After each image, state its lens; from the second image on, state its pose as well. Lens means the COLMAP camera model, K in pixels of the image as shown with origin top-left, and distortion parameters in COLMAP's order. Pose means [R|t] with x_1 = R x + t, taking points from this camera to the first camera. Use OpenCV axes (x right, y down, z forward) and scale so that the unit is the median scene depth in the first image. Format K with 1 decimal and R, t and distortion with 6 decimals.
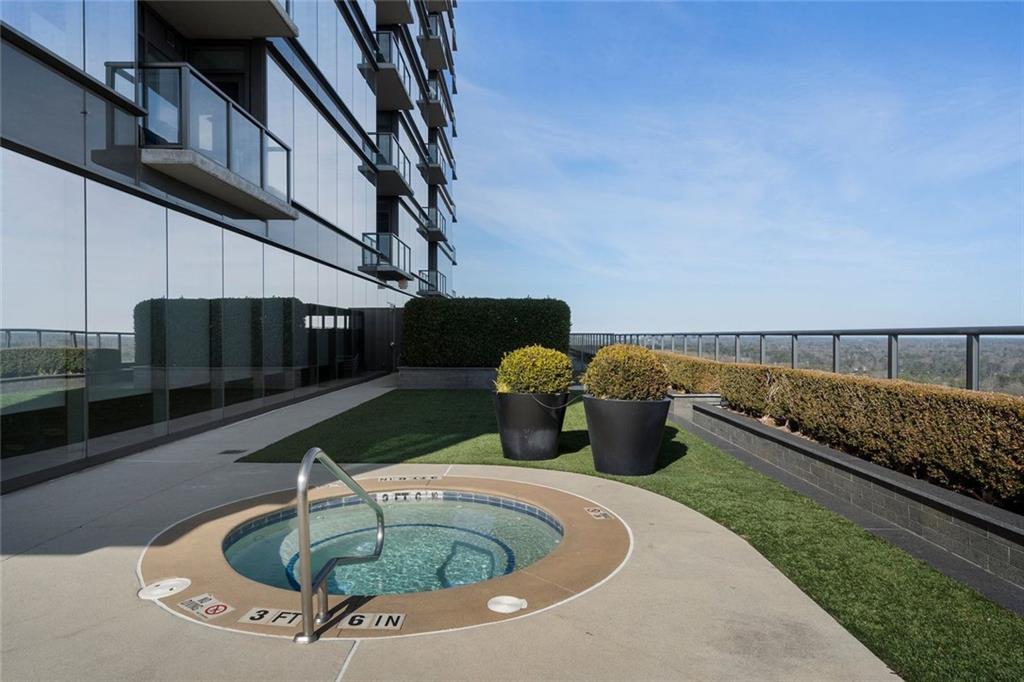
lens RADIAL K [[625.1, 0, 512.0], [0, 625.1, 341.0], [0, 0, 1]] dist [-0.000035, -0.000092]
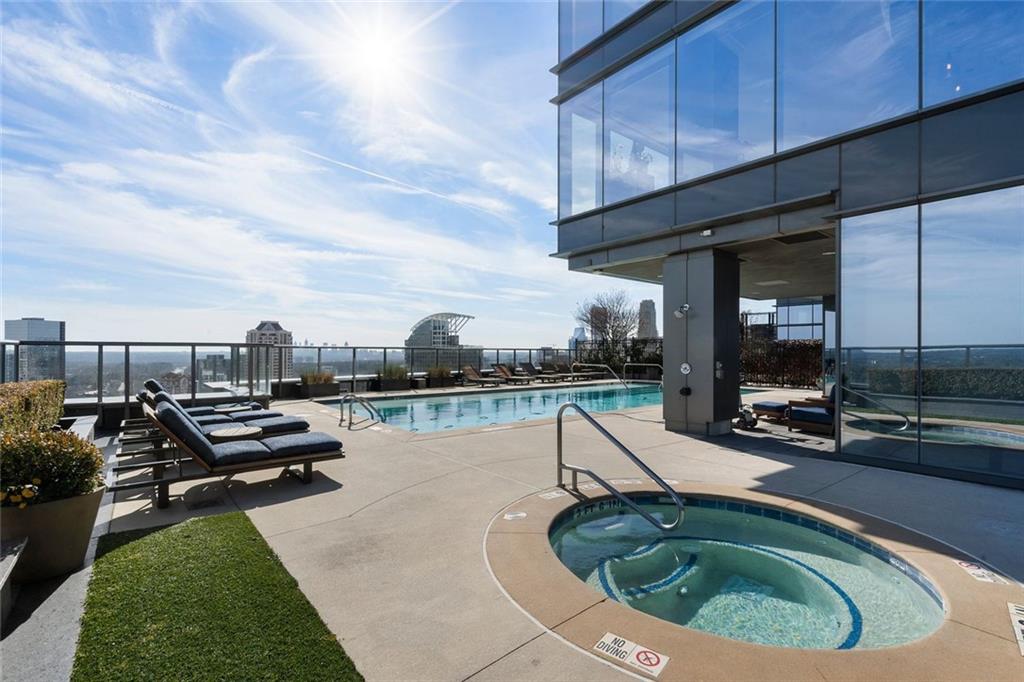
lens RADIAL K [[474.9, 0, 506.7], [0, 474.9, 346.5], [0, 0, 1]] dist [-0.001319, -0.000553]
pose [[-0.777831, -0.004690, -0.628455, 0.588595], [-0.009372, 0.999948, 0.004137, -0.015197], [0.628403, 0.009108, -0.777835, 1.463799]]
